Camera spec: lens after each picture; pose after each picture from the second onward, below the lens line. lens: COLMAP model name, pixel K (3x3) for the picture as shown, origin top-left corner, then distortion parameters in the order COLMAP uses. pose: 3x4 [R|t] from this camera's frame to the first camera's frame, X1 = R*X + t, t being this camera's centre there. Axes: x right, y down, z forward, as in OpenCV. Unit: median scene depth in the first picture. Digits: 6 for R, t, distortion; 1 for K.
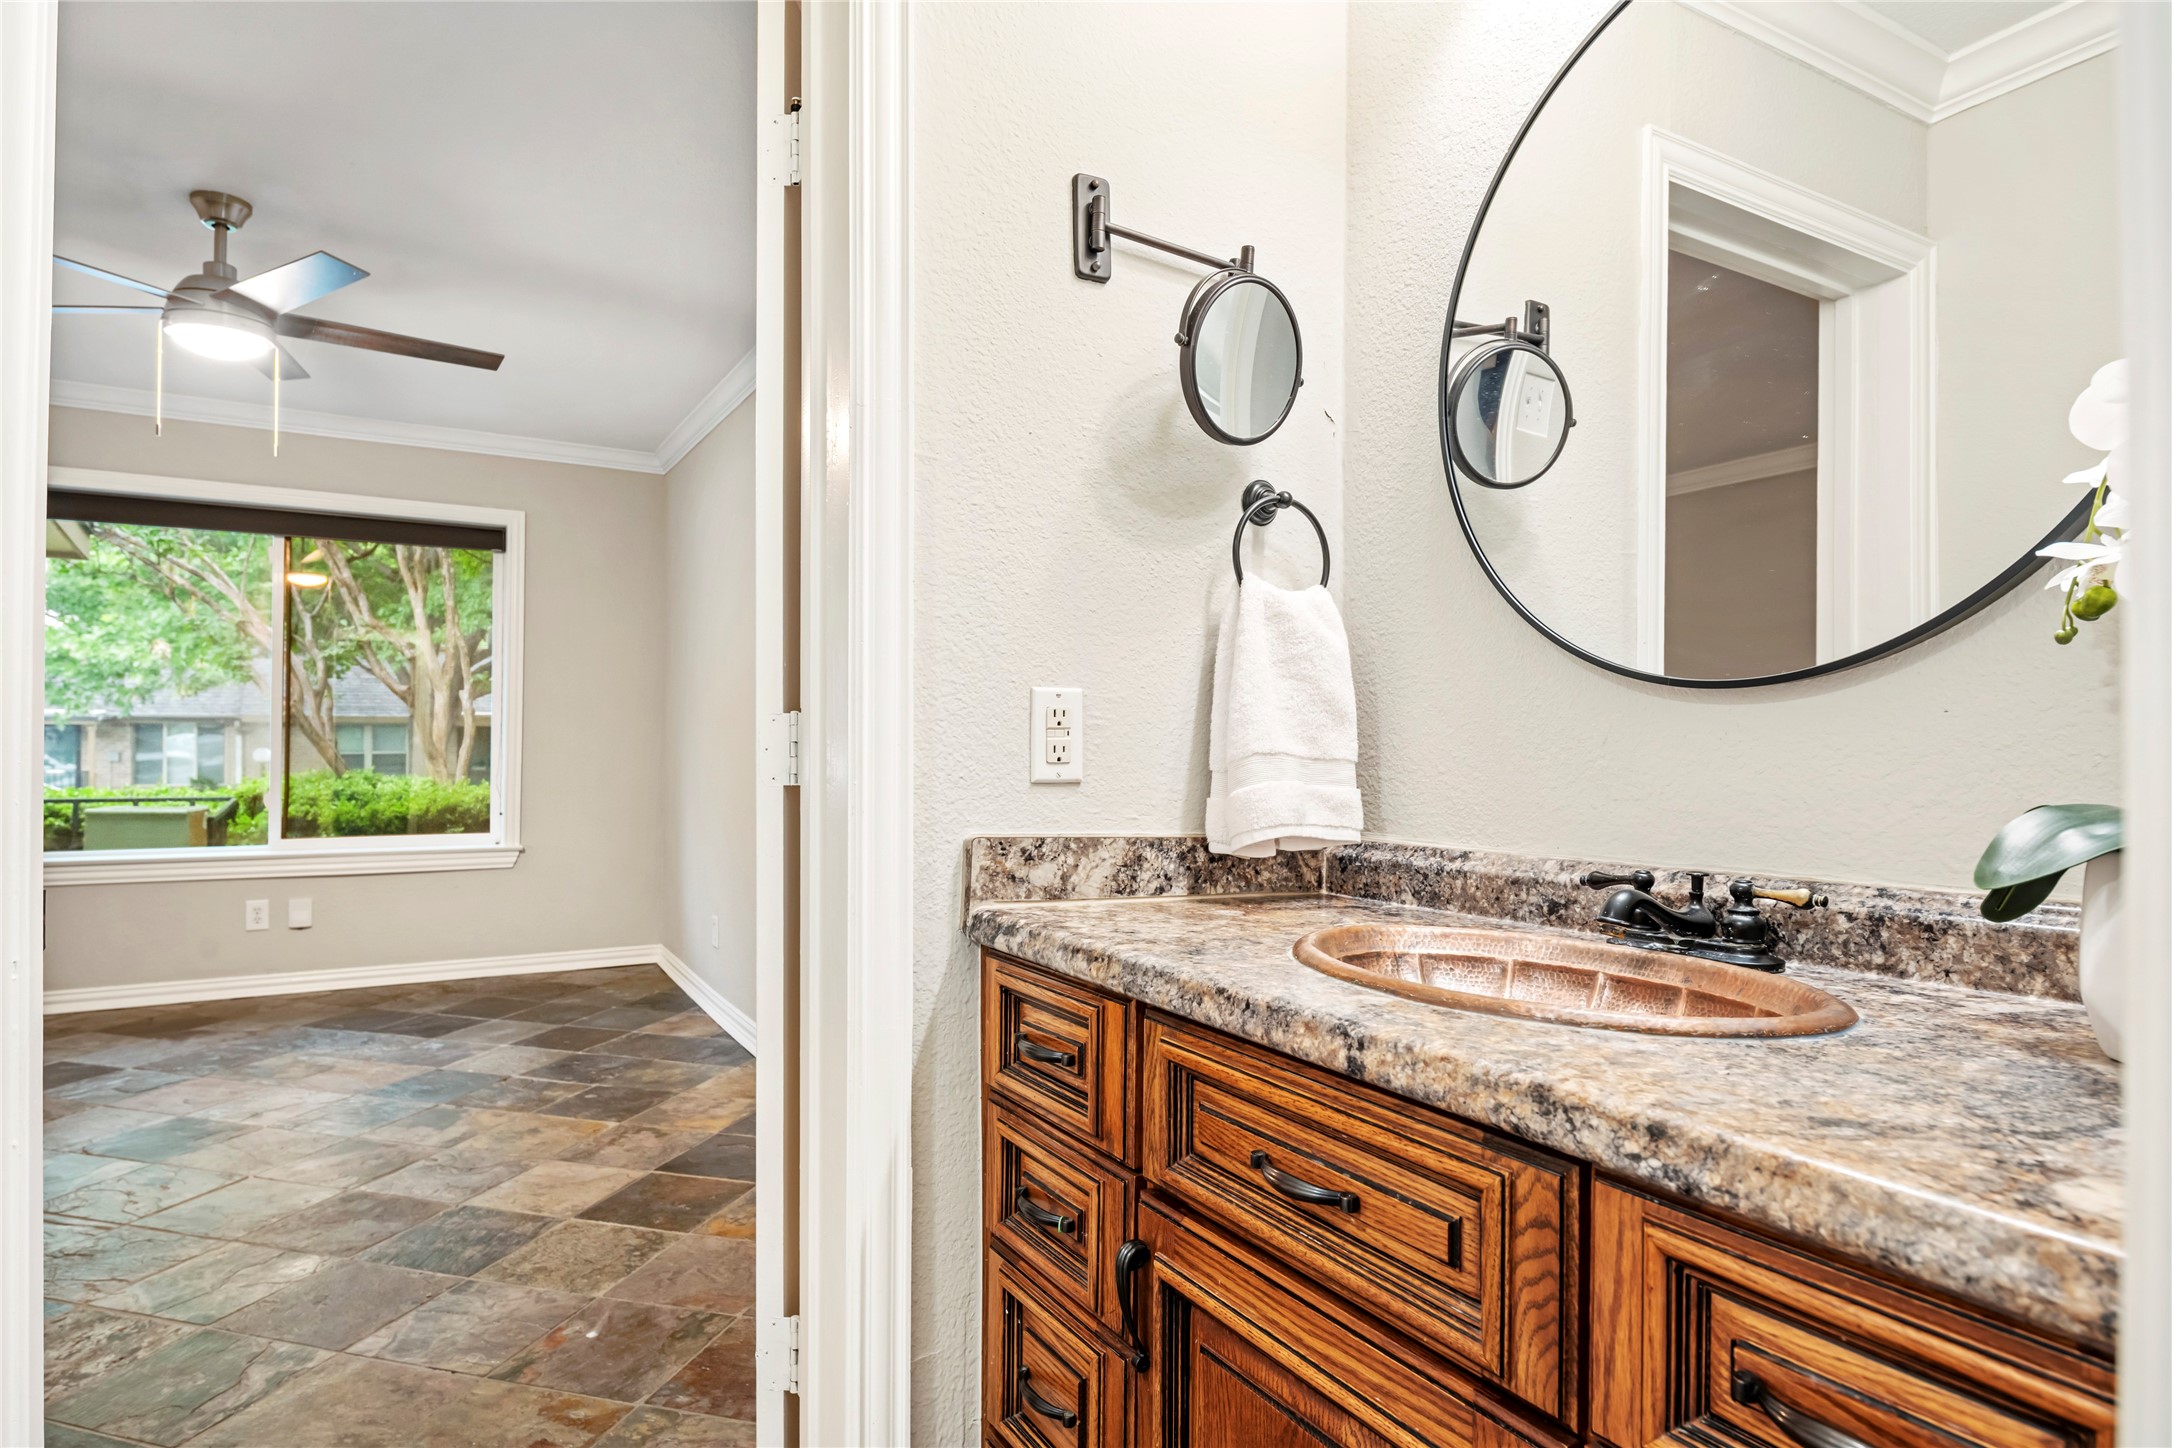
lens RADIAL K [[1184.9, 0, 1079.4], [0, 1184.9, 773.5], [0, 0, 1]] dist [-0.000312, -0.005781]
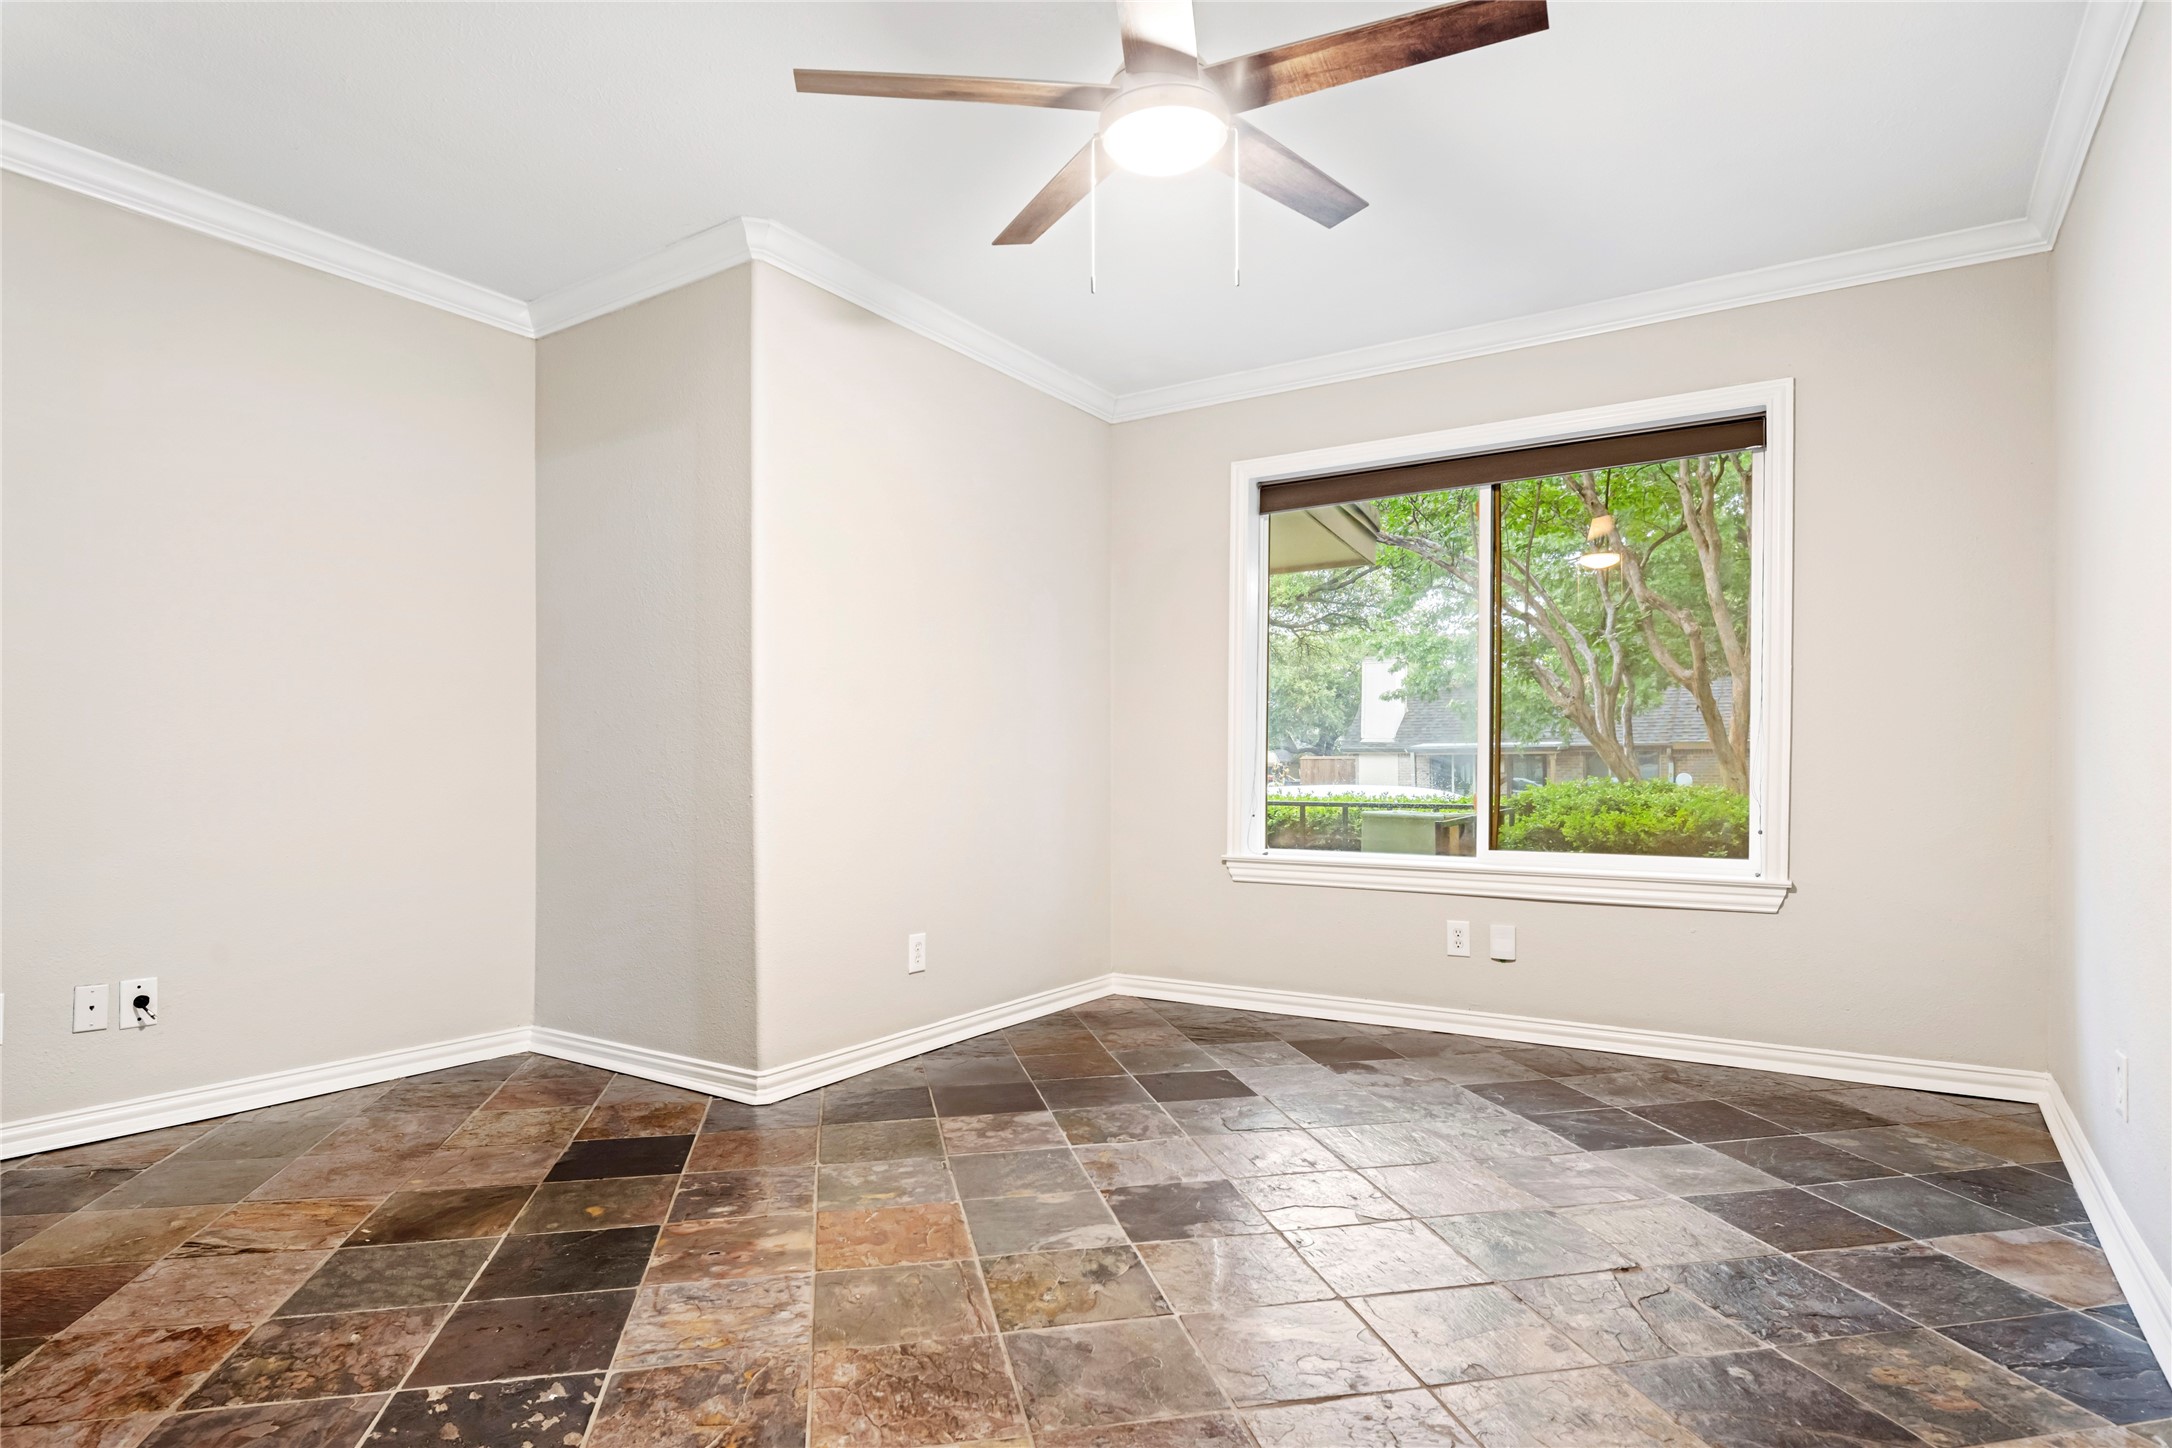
lens RADIAL K [[1178.6, 0, 1080.2], [0, 1178.6, 771.2], [0, 0, 1]] dist [-0.001154, -0.002247]
pose [[0.447947, -0.005846, -0.894041, -0.061070], [-0.019893, 0.999666, -0.016504, 0.019283], [0.893839, 0.025178, 0.447681, 0.370337]]
